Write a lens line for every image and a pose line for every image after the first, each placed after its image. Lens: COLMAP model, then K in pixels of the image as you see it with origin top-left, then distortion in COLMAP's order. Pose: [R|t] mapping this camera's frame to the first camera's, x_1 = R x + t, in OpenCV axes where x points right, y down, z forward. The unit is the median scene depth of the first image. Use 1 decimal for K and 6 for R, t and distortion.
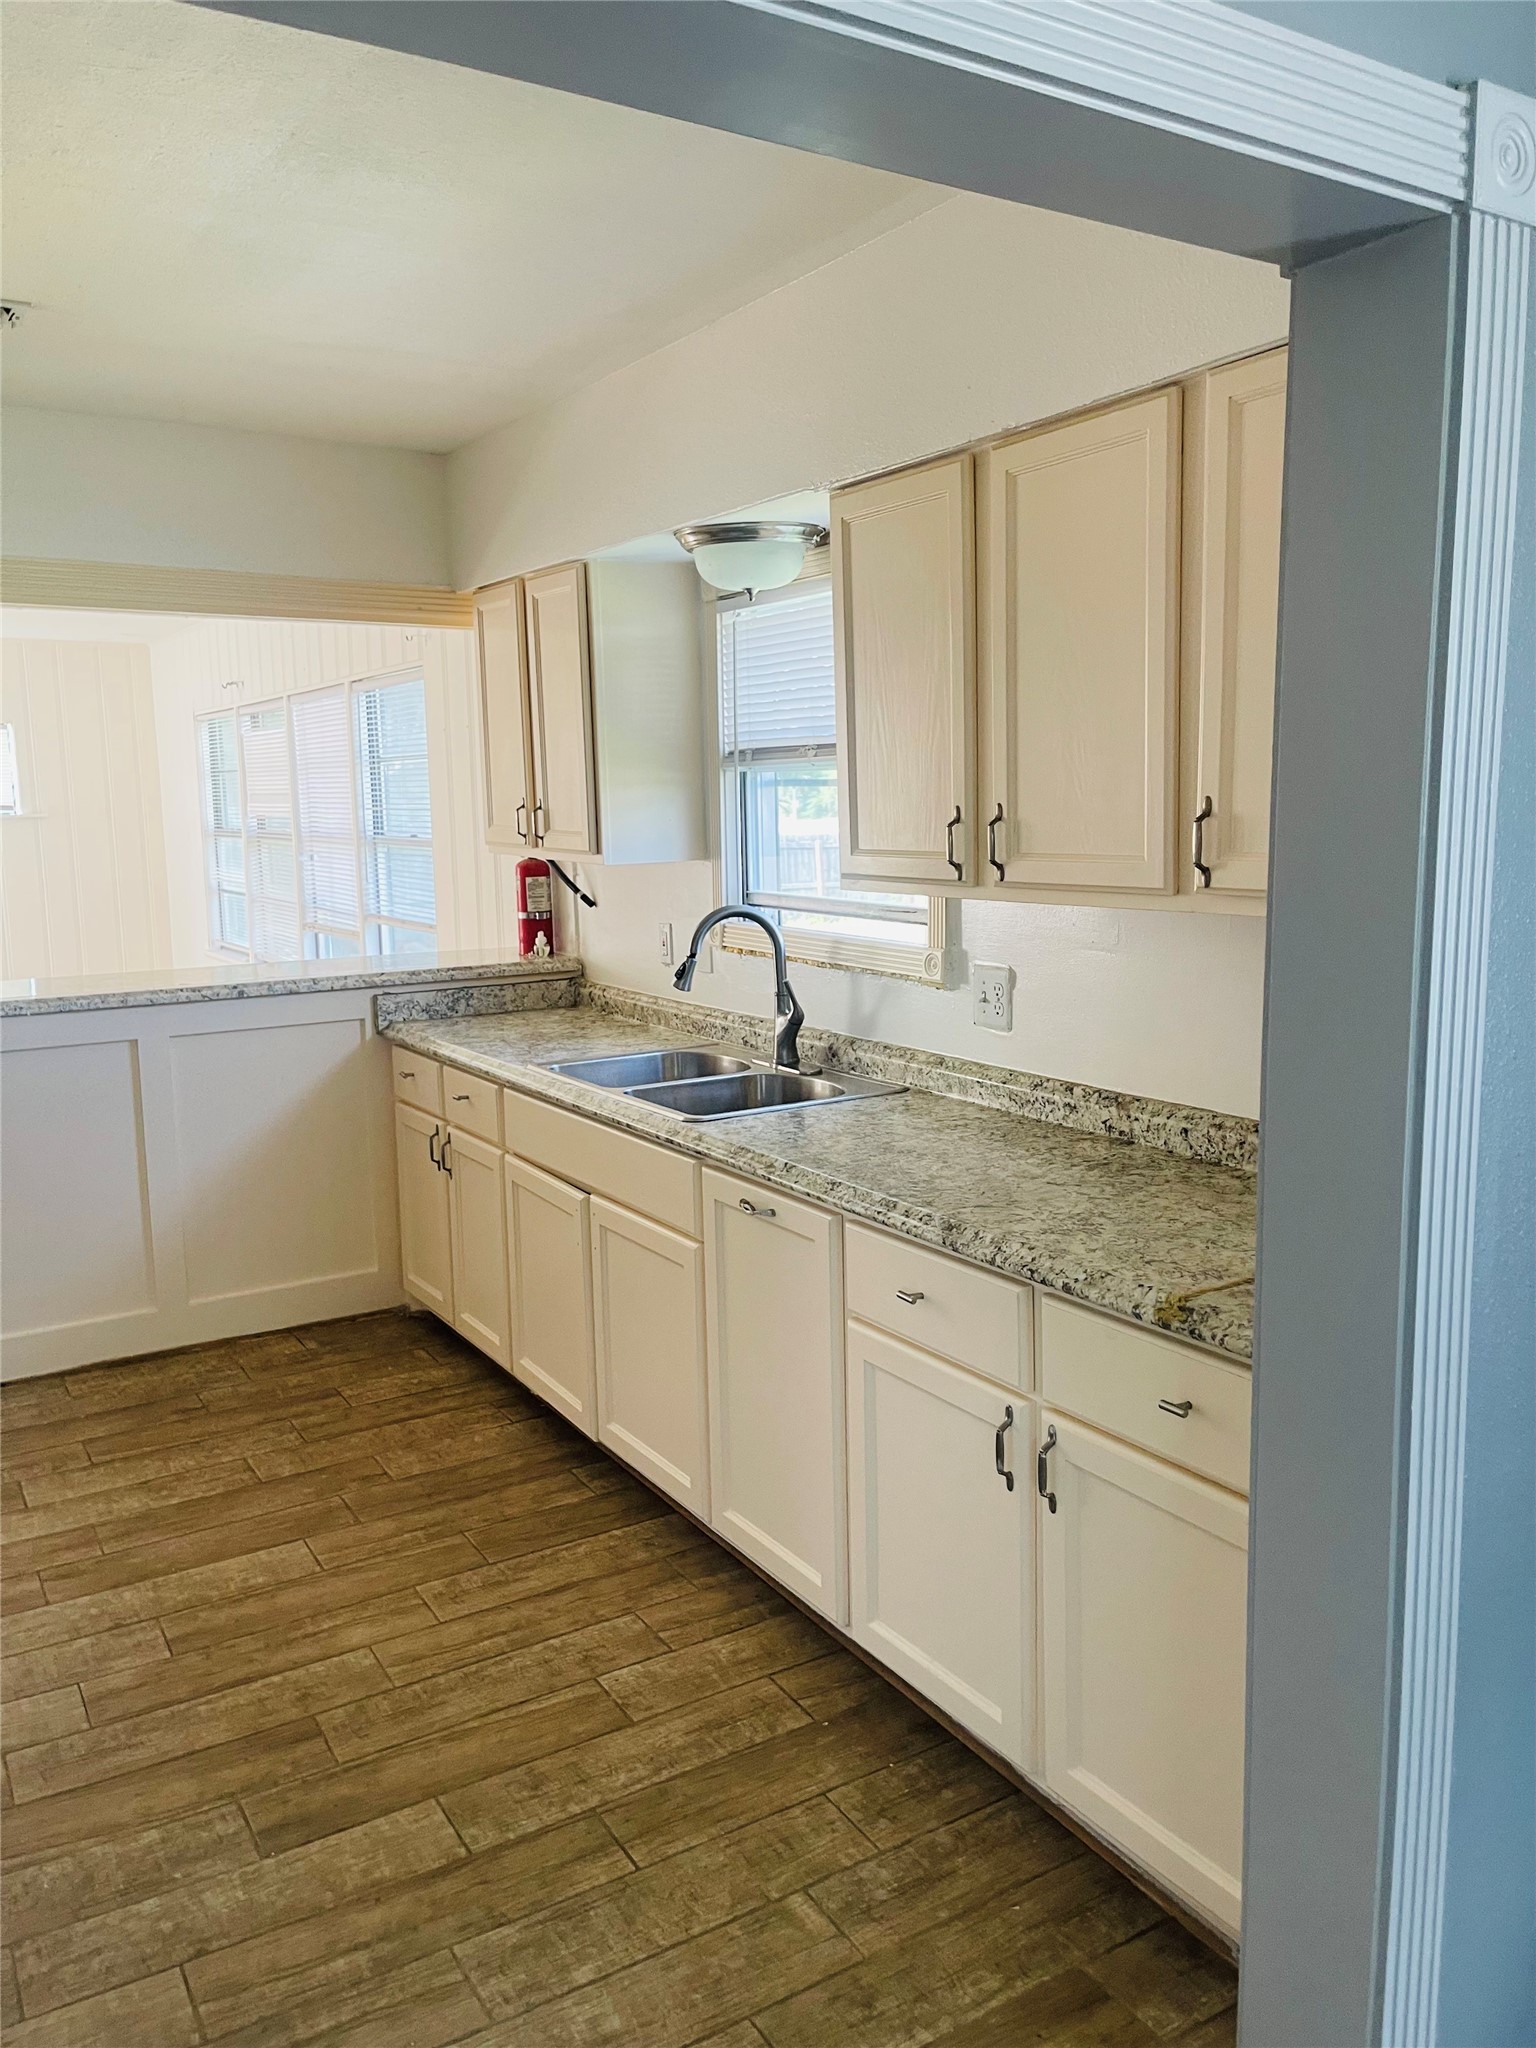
lens RADIAL K [[1548.4, 0, 755.6], [0, 1548.4, 1028.5], [0, 0, 1]] dist [0.061741, -0.087893]
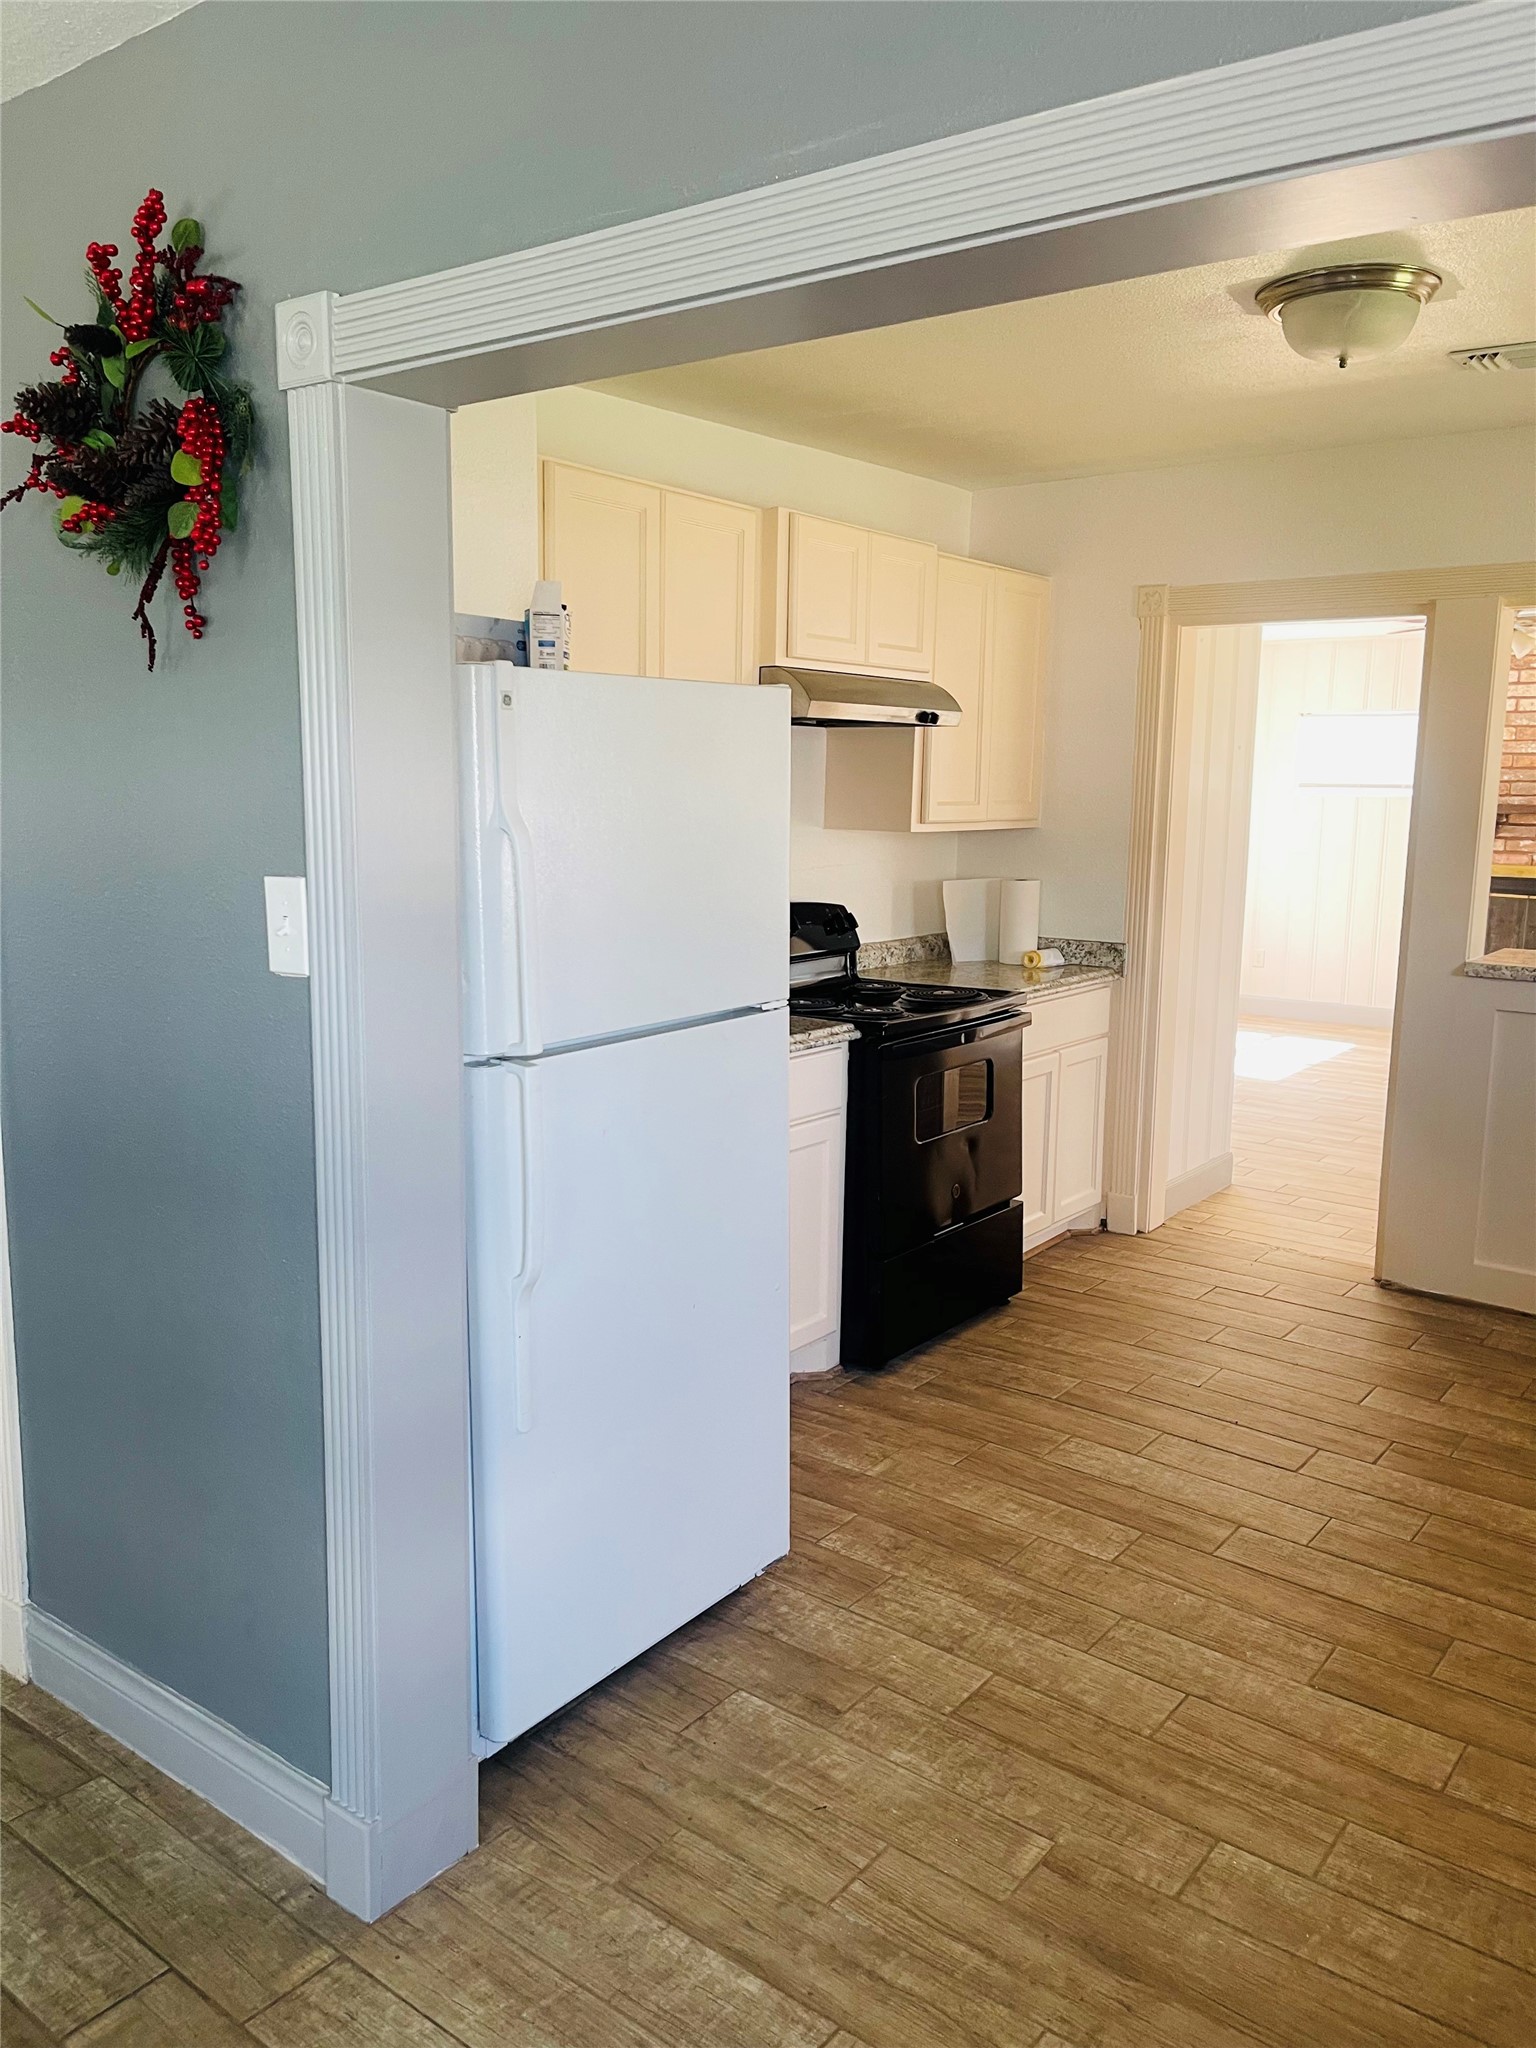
lens RADIAL K [[1548.4, 0, 767.3], [0, 1548.4, 1034.2], [0, 0, 1]] dist [0.061741, -0.087893]
pose [[0.363743, 0.182255, -0.913496, 0.524164], [-0.167157, 0.977525, 0.128469, -0.029719], [0.916378, 0.105968, 0.386033, 0.125660]]
